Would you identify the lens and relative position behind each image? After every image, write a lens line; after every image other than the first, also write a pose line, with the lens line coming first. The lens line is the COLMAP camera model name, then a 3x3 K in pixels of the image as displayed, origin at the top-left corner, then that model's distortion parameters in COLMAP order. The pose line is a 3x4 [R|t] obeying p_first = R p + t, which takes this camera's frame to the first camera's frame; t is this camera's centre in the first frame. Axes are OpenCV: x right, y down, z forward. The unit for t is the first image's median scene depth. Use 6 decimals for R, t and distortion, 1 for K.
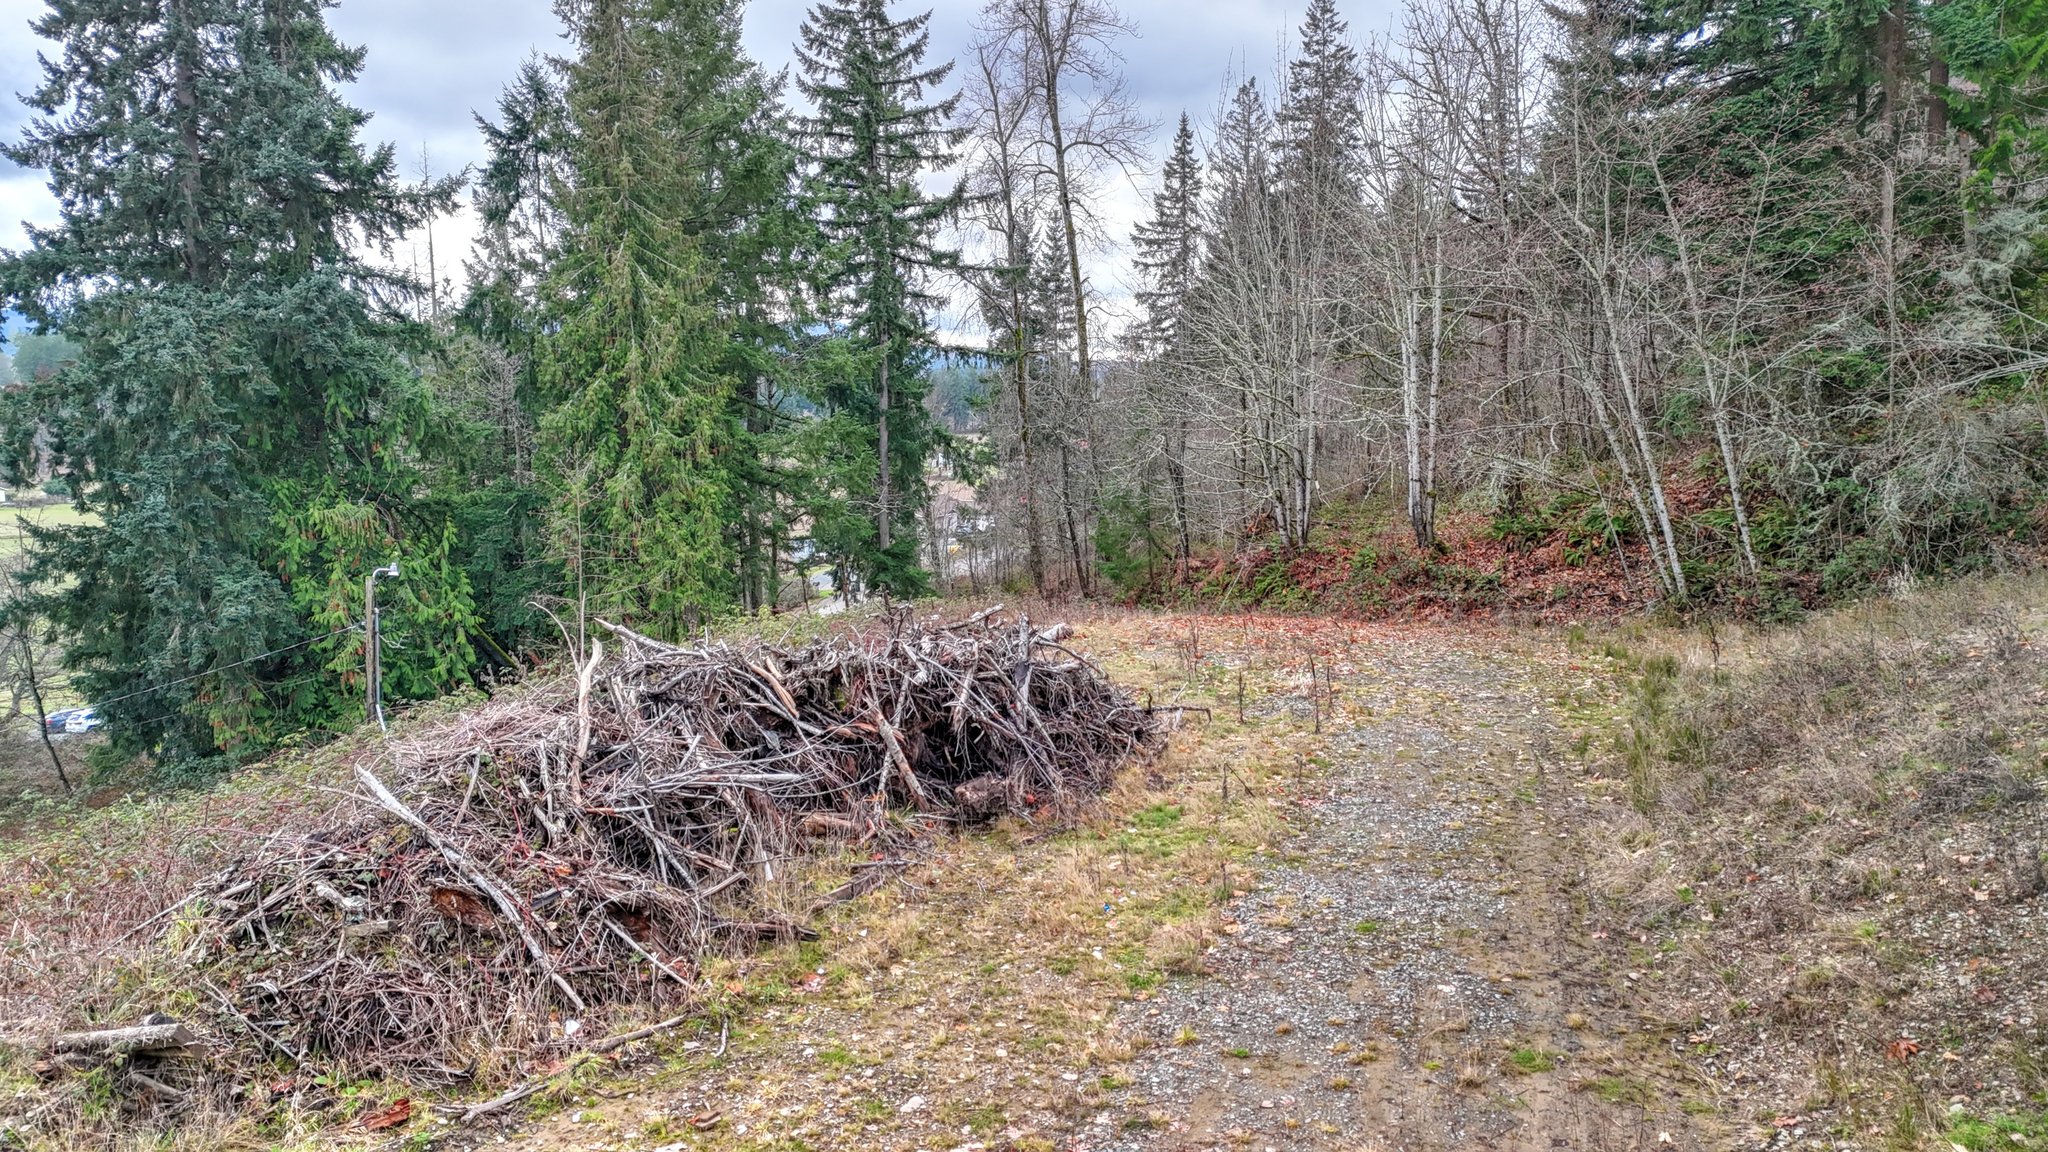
lens RADIAL K [[1587.6, 0, 1002.3], [0, 1587.6, 554.7], [0, 0, 1]] dist [0.069145, -0.088386]
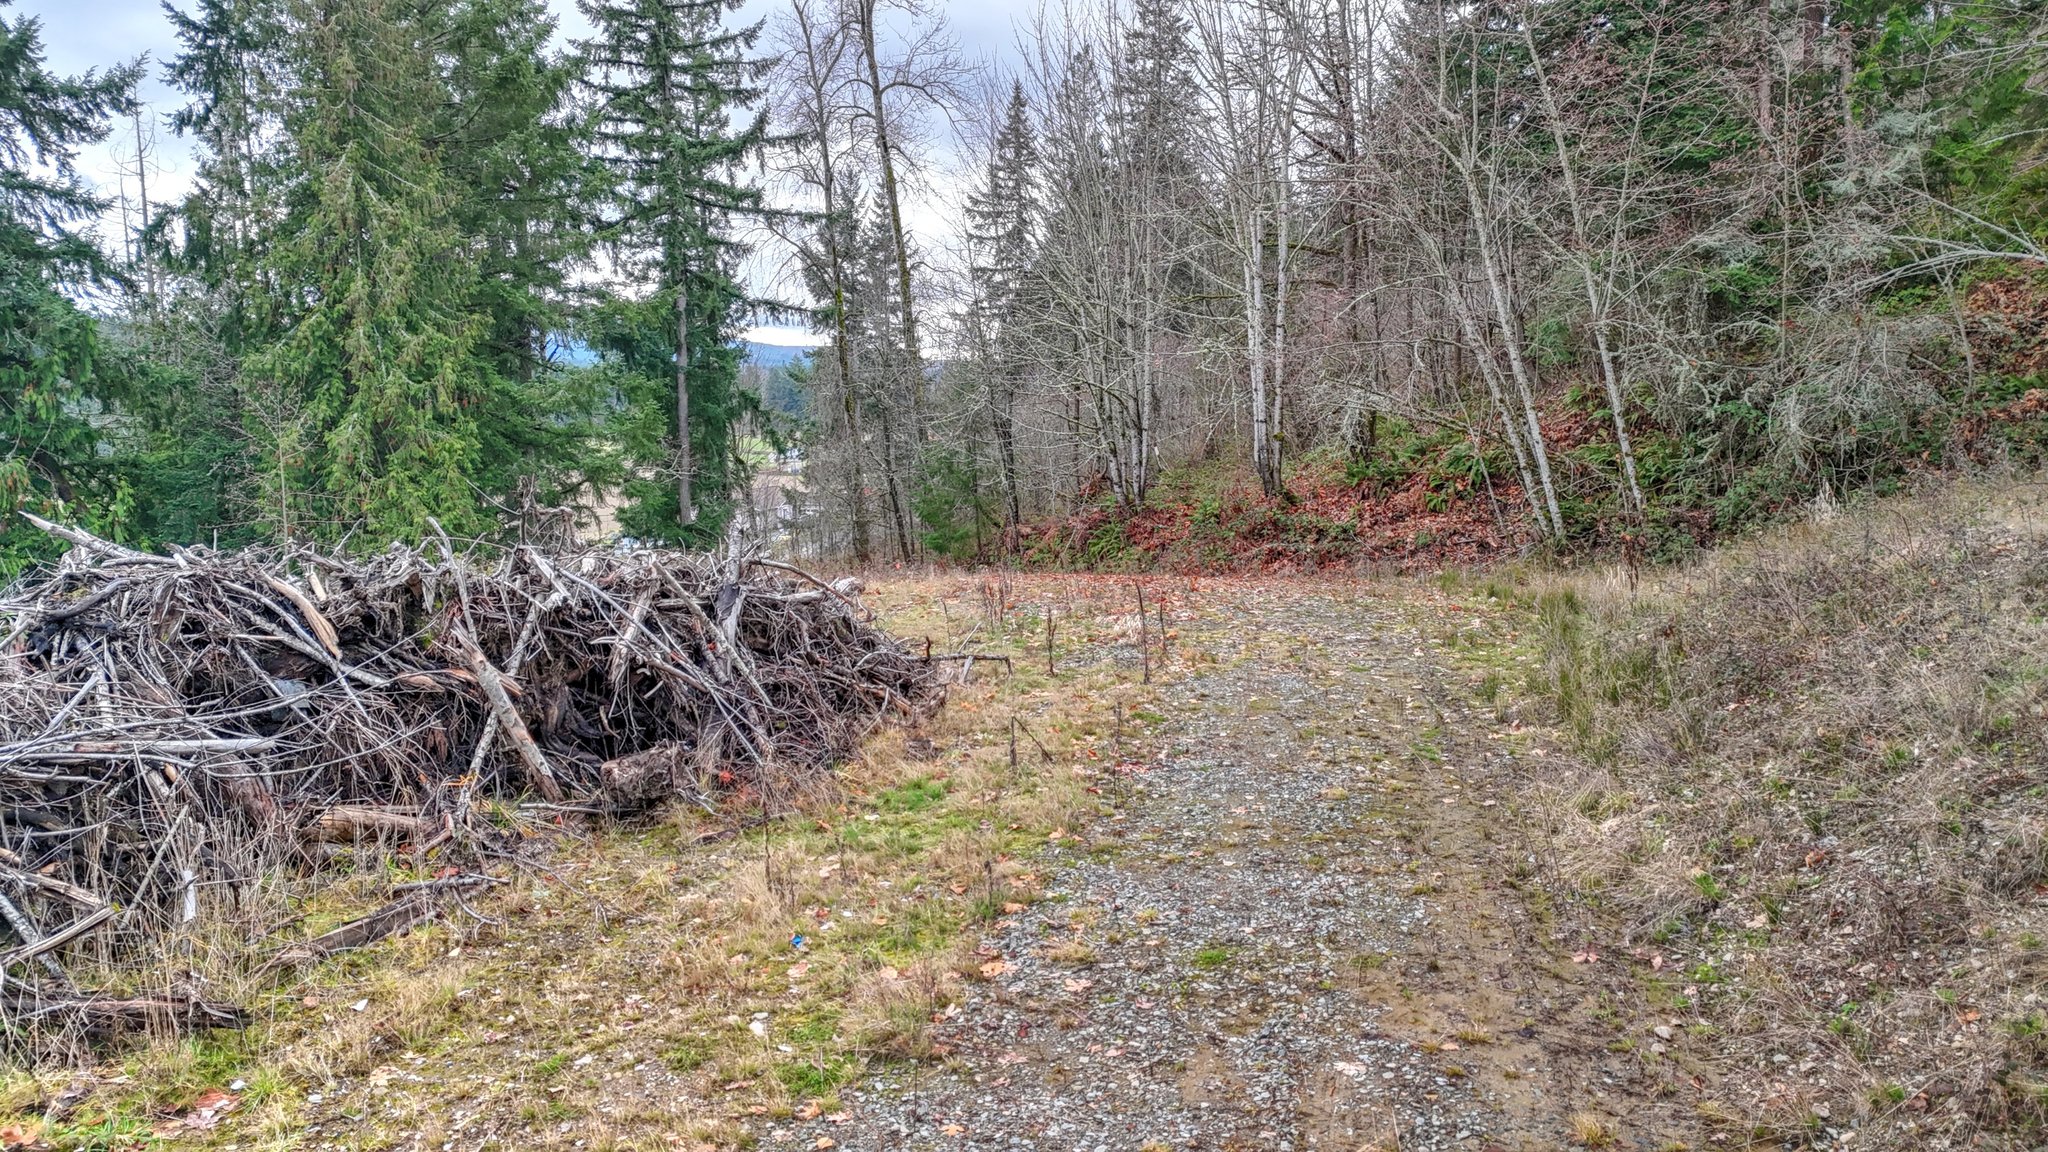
lens RADIAL K [[1587.6, 0, 1022.9], [0, 1587.6, 566.9], [0, 0, 1]] dist [0.069145, -0.088386]
pose [[0.994126, -0.013920, 0.107326, 0.037261], [0.013131, 0.999881, 0.008055, 0.031236], [-0.107425, -0.006598, 0.994191, 0.161207]]
